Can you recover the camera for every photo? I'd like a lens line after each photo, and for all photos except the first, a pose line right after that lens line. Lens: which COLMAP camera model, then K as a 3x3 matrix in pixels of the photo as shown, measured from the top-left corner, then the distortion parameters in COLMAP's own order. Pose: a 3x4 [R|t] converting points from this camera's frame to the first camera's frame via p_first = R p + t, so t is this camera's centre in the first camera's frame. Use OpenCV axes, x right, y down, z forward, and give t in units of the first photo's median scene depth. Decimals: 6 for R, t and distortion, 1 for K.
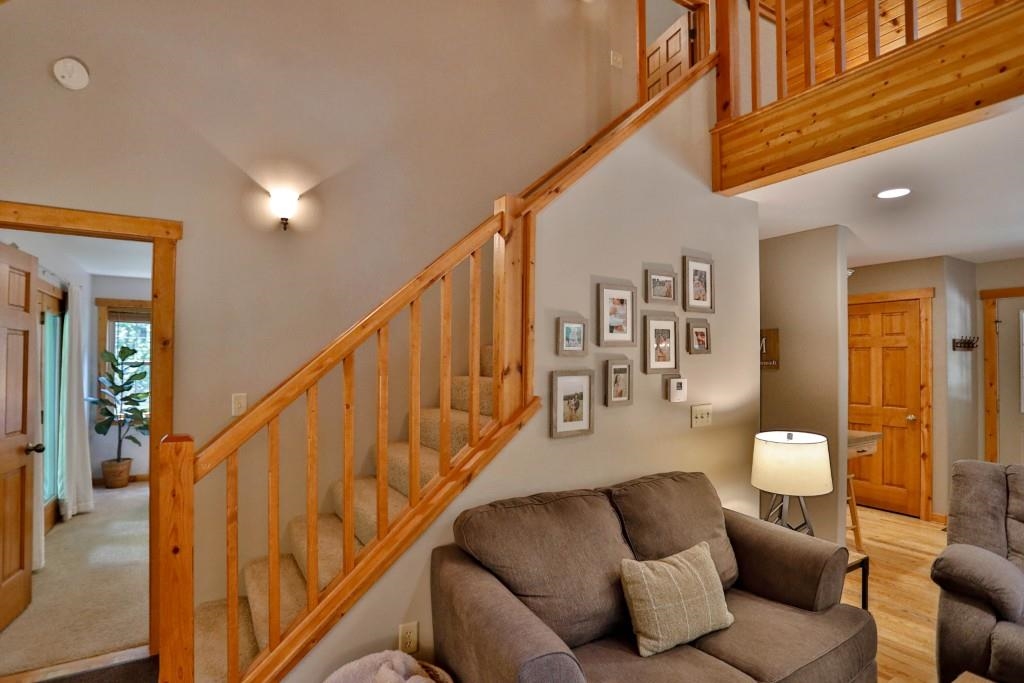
lens RADIAL K [[554.8, 0, 515.1], [0, 554.8, 352.2], [0, 0, 1]] dist [-0.073592, 0.028794]
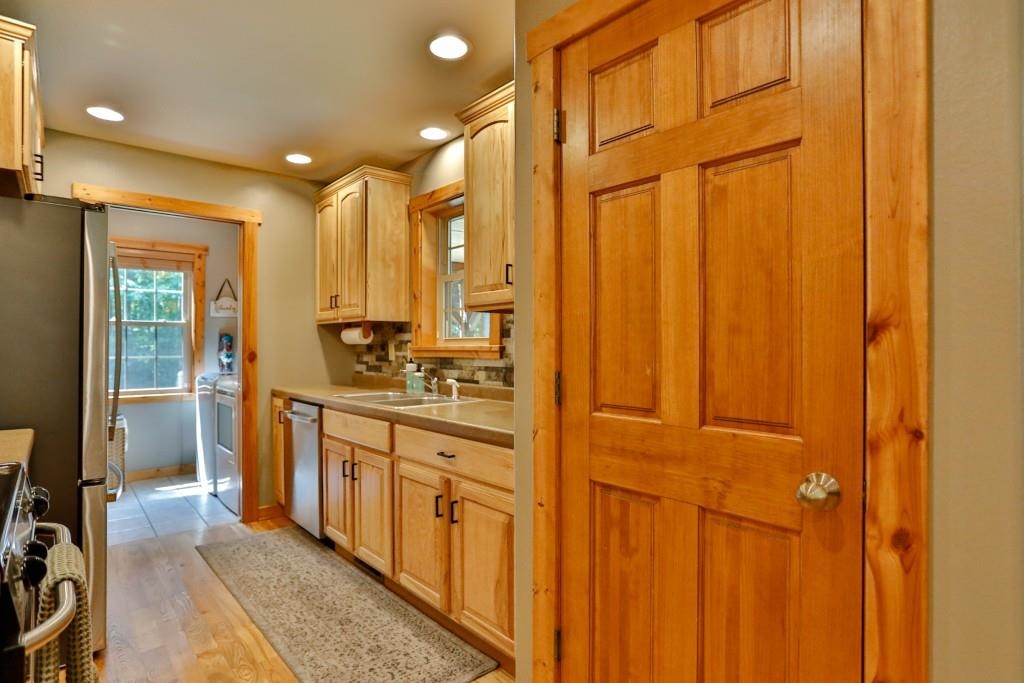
lens RADIAL K [[554.8, 0, 509.9], [0, 554.8, 343.0], [0, 0, 1]] dist [-0.073592, 0.028794]
pose [[0.988092, -0.003090, 0.153833, 1.019576], [0.000696, 0.999878, 0.015613, 0.112795], [-0.153862, -0.015320, 0.987974, 1.409447]]
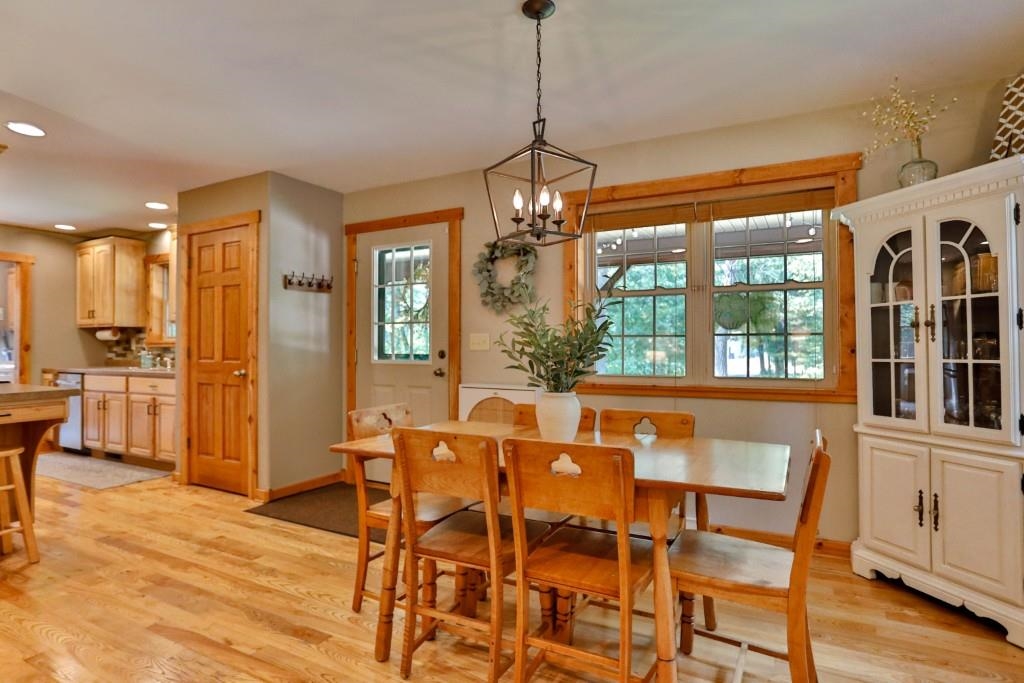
lens RADIAL K [[554.8, 0, 546.2], [0, 554.8, 340.3], [0, 0, 1]] dist [-0.073592, 0.028794]
pose [[0.843768, 0.001116, 0.536707, 1.179397], [-0.005453, 0.999964, 0.006493, 0.113909], [-0.536681, -0.008405, 0.843744, 0.130081]]
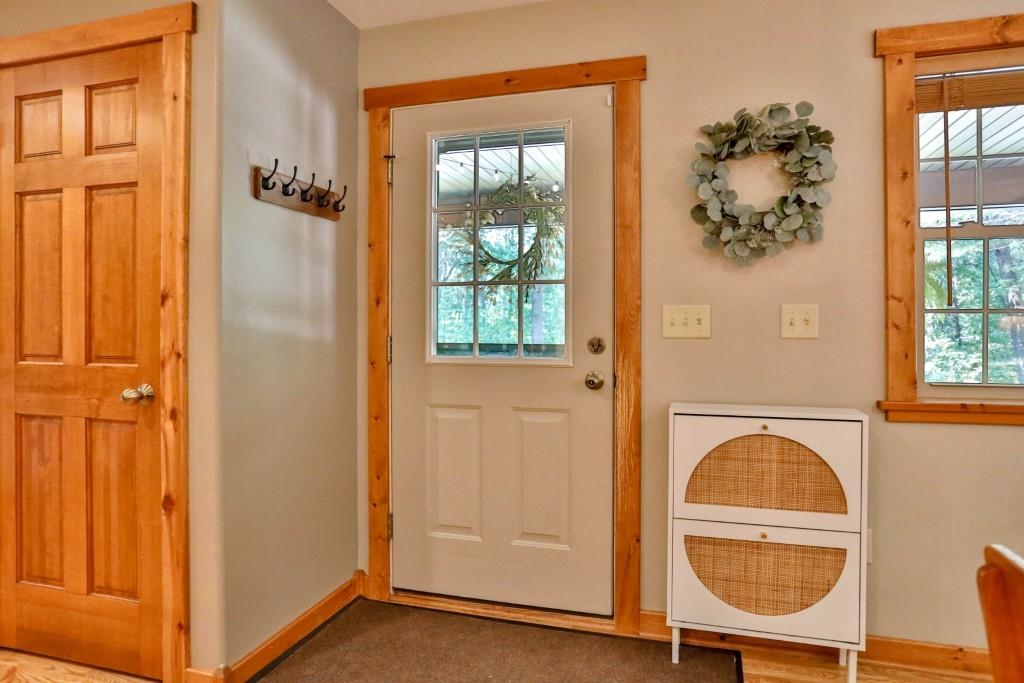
lens RADIAL K [[554.8, 0, 569.5], [0, 554.8, 328.8], [0, 0, 1]] dist [-0.073592, 0.028794]
pose [[0.698776, -0.002481, 0.715336, 1.178605], [-0.009740, 0.999868, 0.012983, 0.130411], [-0.715274, -0.016039, 0.698660, 0.990225]]
